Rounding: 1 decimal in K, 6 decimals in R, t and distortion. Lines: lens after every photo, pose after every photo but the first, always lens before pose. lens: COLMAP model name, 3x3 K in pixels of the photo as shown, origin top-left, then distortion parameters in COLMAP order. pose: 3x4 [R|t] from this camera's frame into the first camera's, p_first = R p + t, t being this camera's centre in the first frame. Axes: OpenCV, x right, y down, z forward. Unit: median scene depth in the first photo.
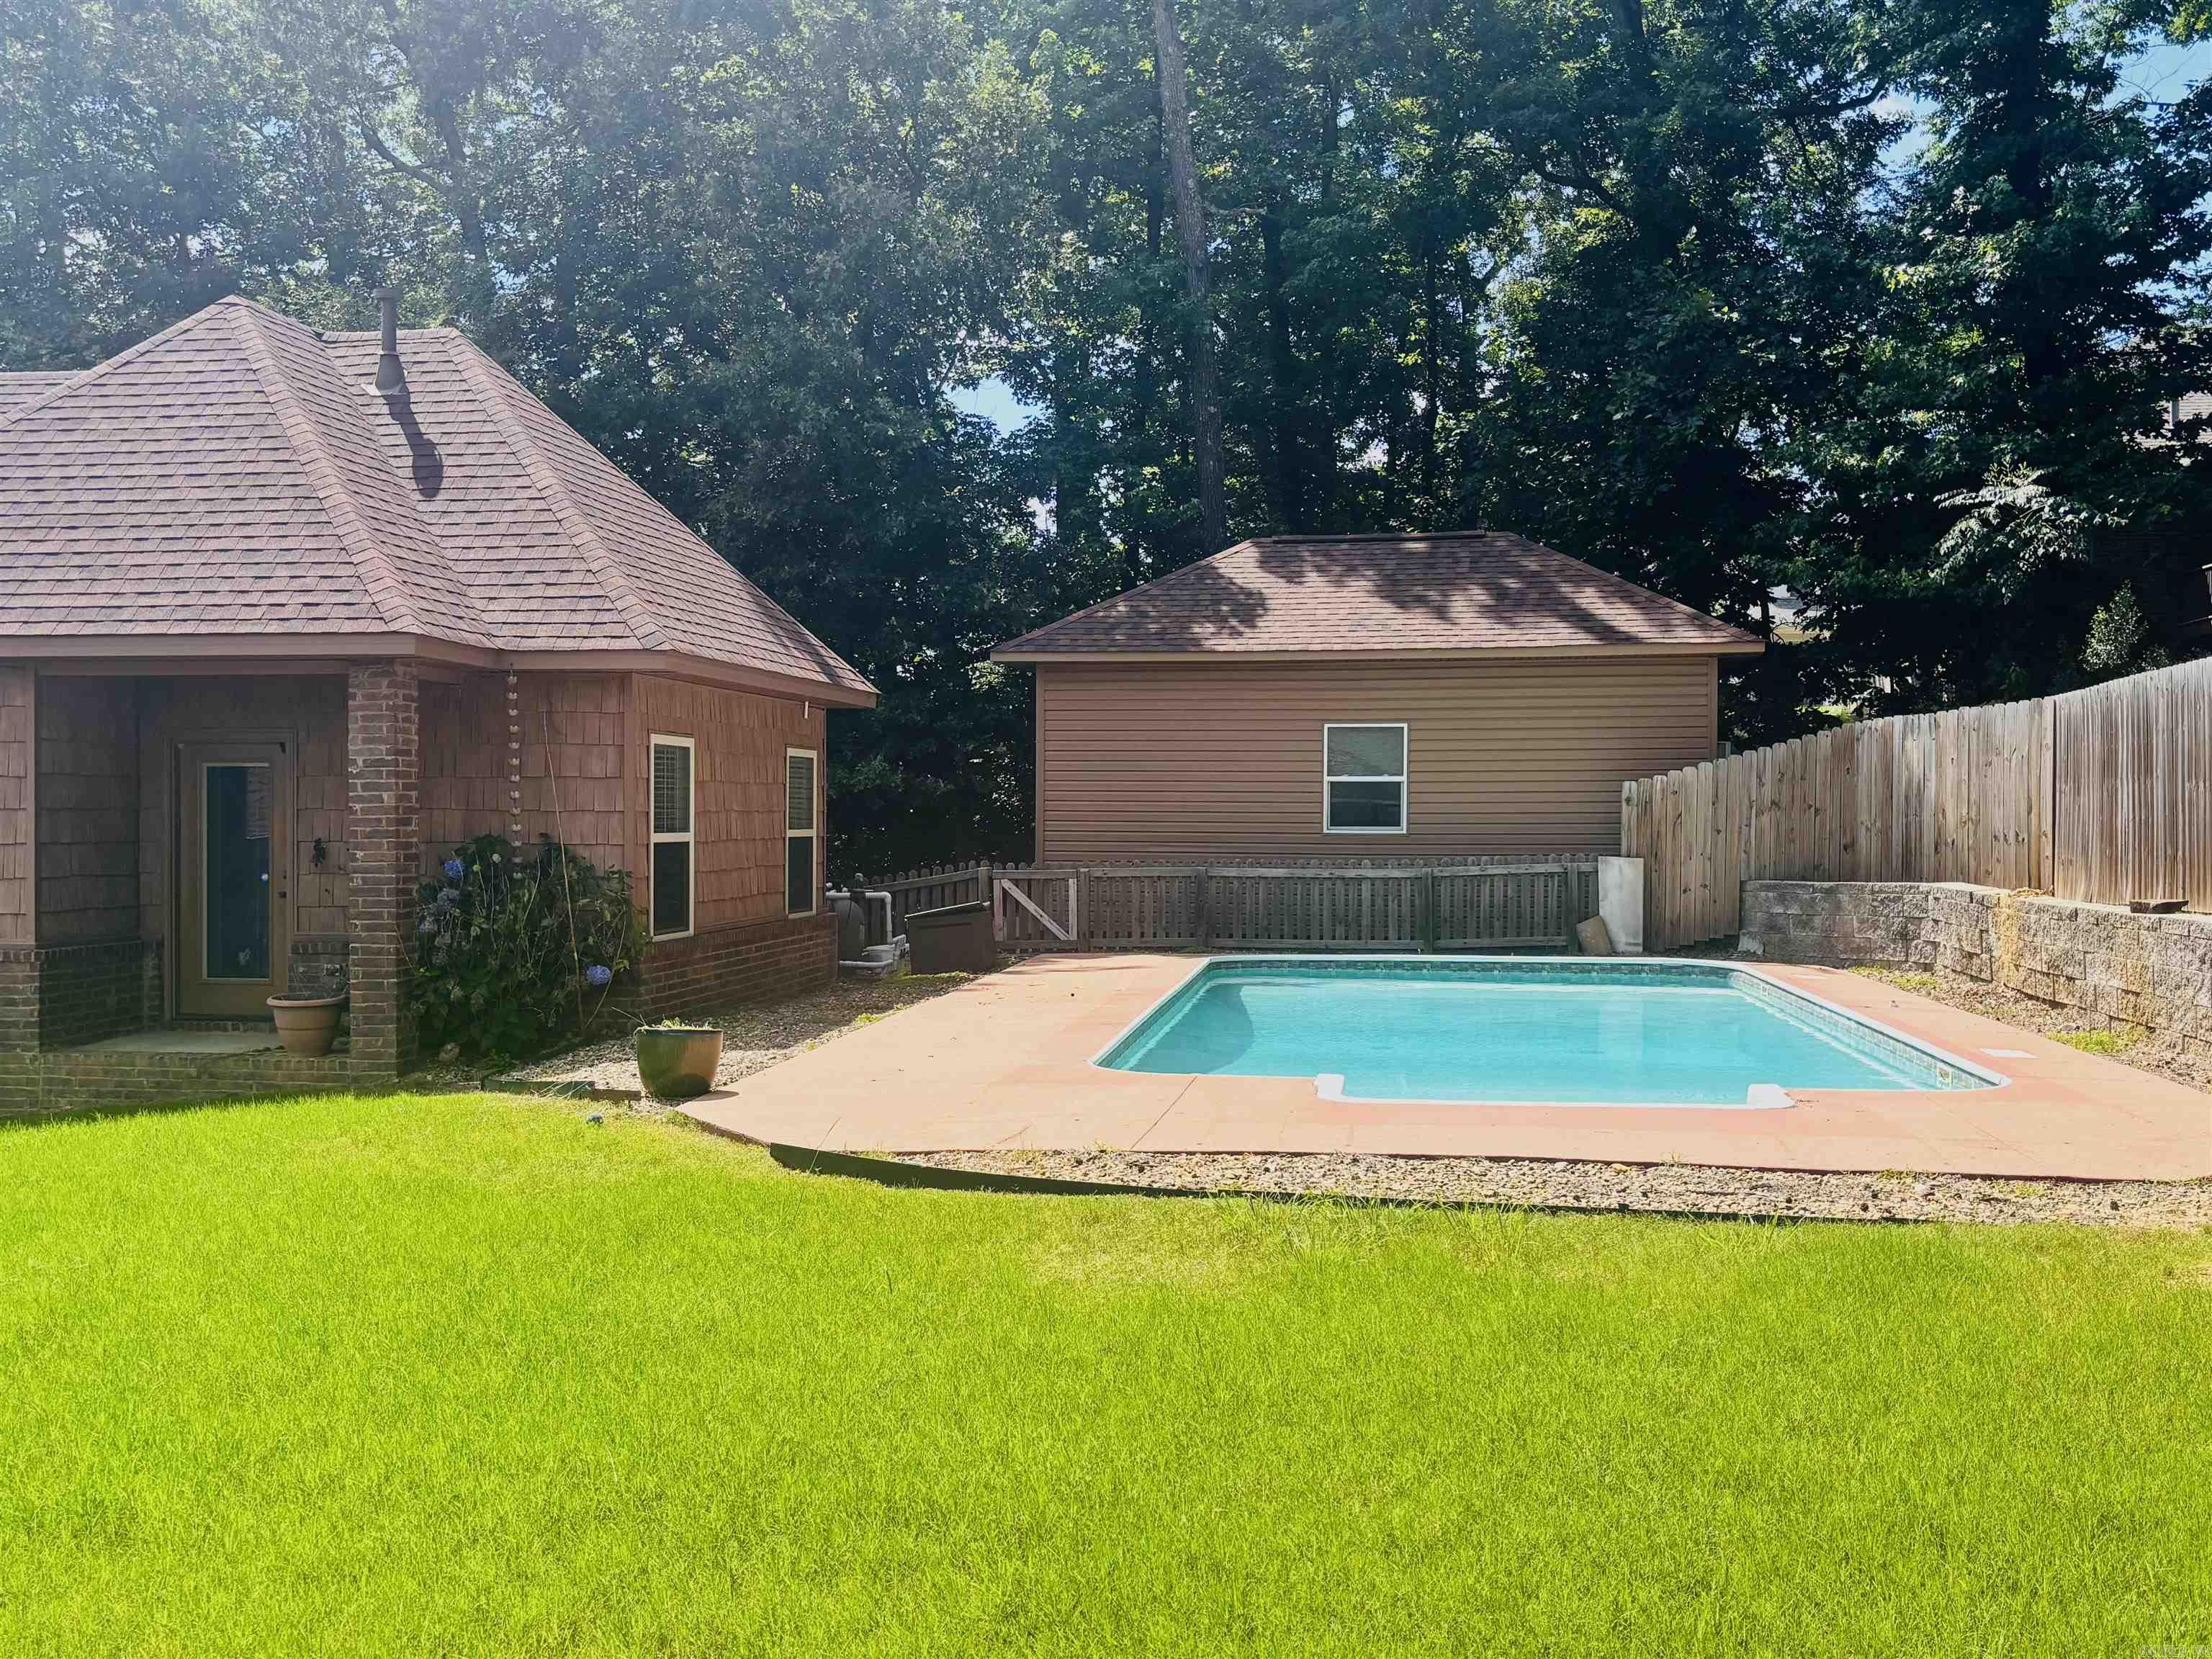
lens RADIAL K [[2149.7, 0, 1105.5], [0, 2149.7, 825.6], [0, 0, 1]] dist [0.008795, 0.004414]
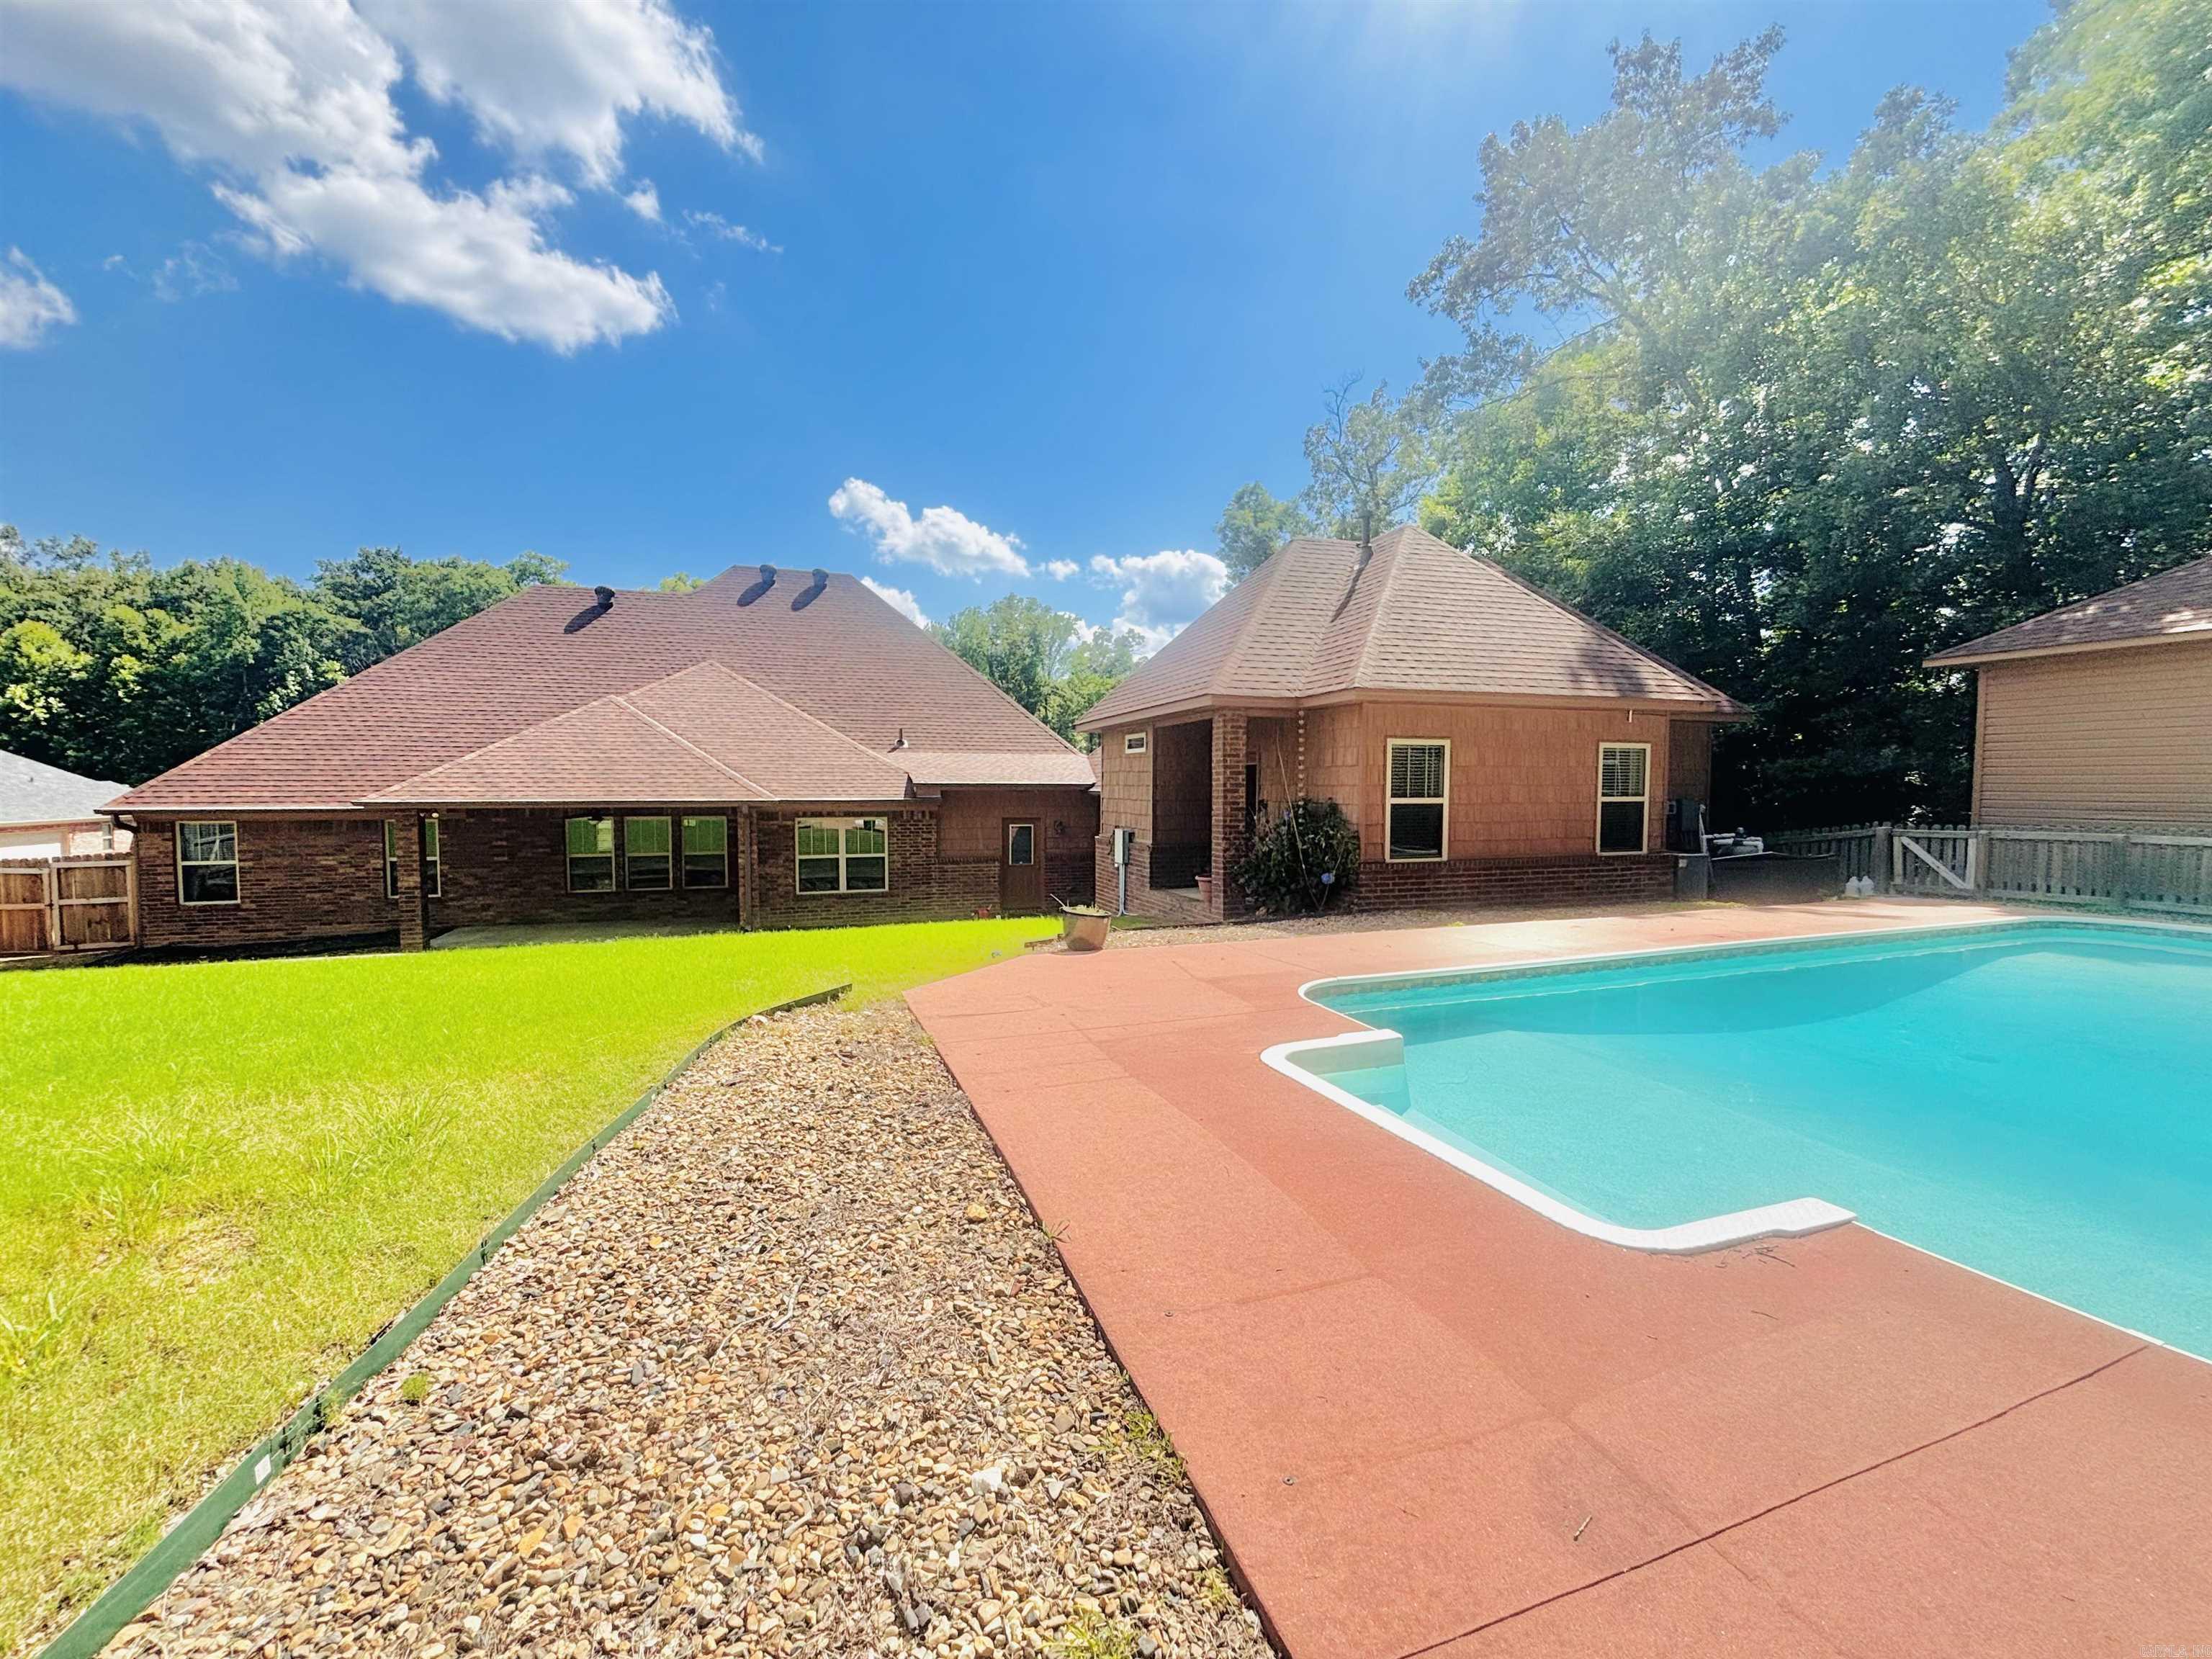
lens RADIAL K [[889.8, 0, 1094.3], [0, 889.8, 830.6], [0, 0, 1]] dist [-0.000877, 0.000439]
pose [[0.462428, 0.040638, -0.885725, 0.204492], [-0.003891, 0.999033, 0.043805, -0.000479], [0.886649, -0.016810, 0.462138, 0.322996]]
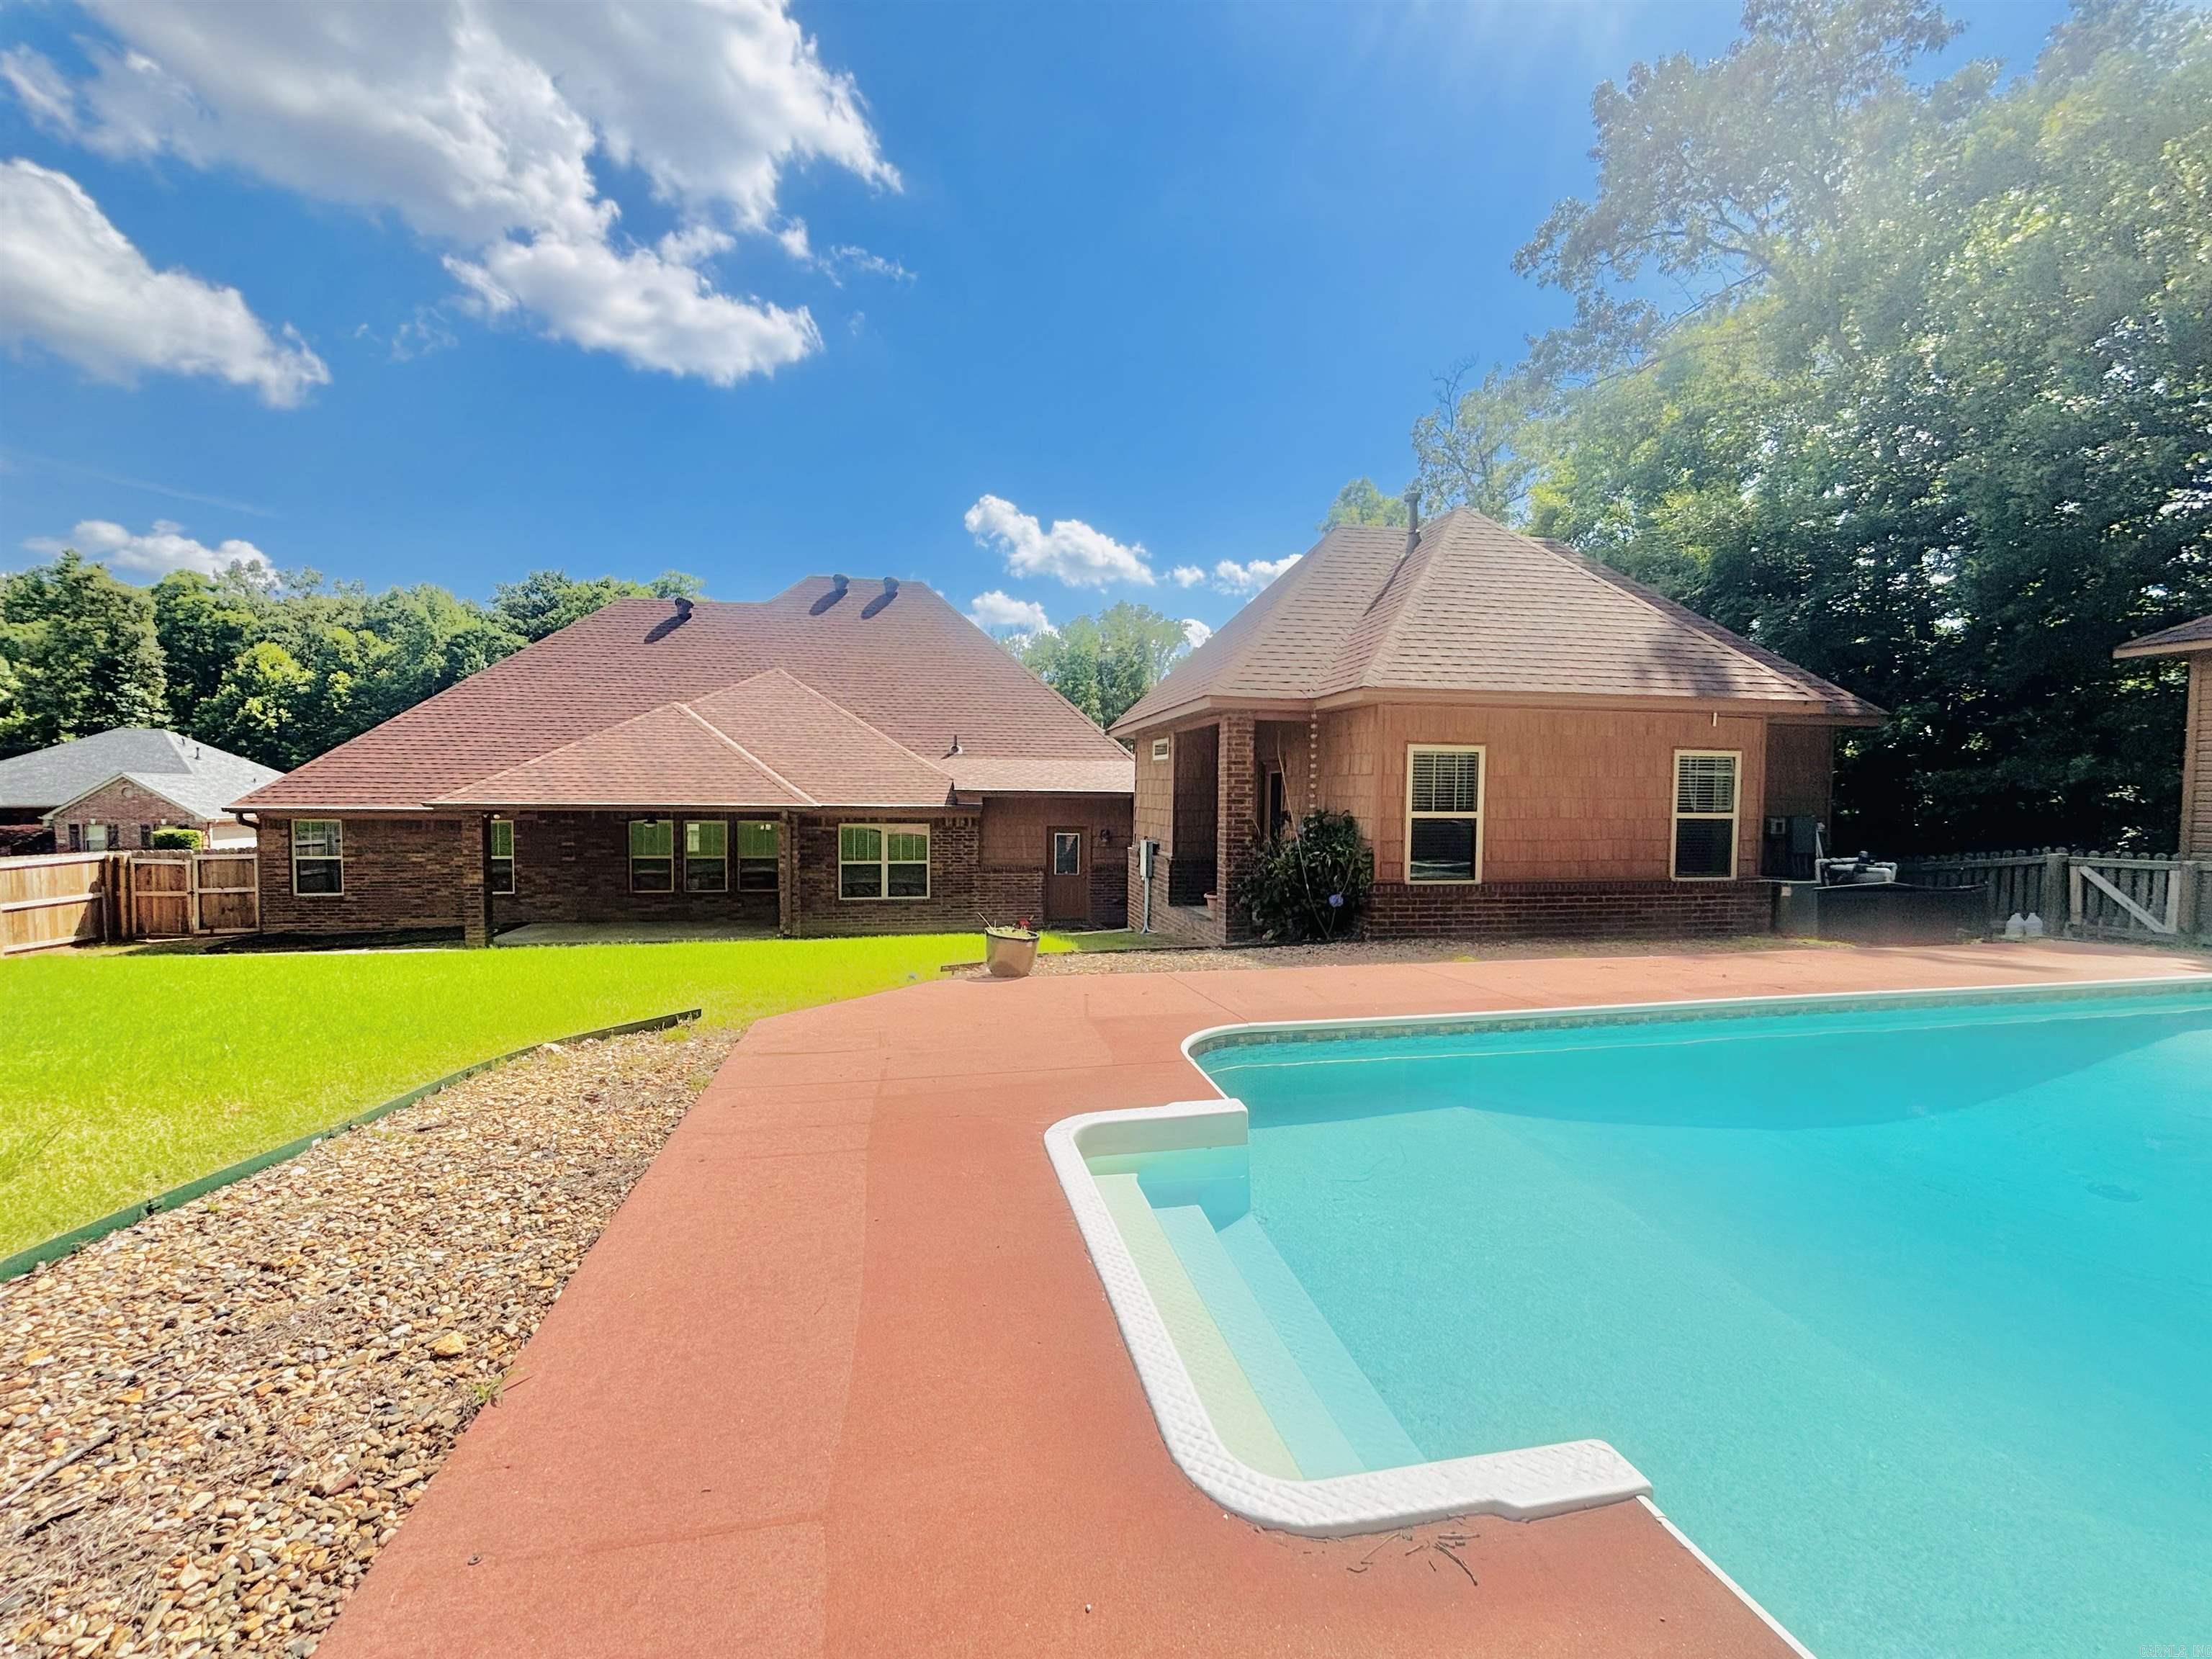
lens RADIAL K [[882.6, 0, 1105.0], [0, 882.6, 831.3], [0, 0, 1]] dist [0.001983, -0.001058]
pose [[0.337745, 0.039954, -0.940389, 0.200676], [-0.013802, 0.999201, 0.037496, -0.001966], [0.941136, 0.000315, 0.338027, 0.405132]]
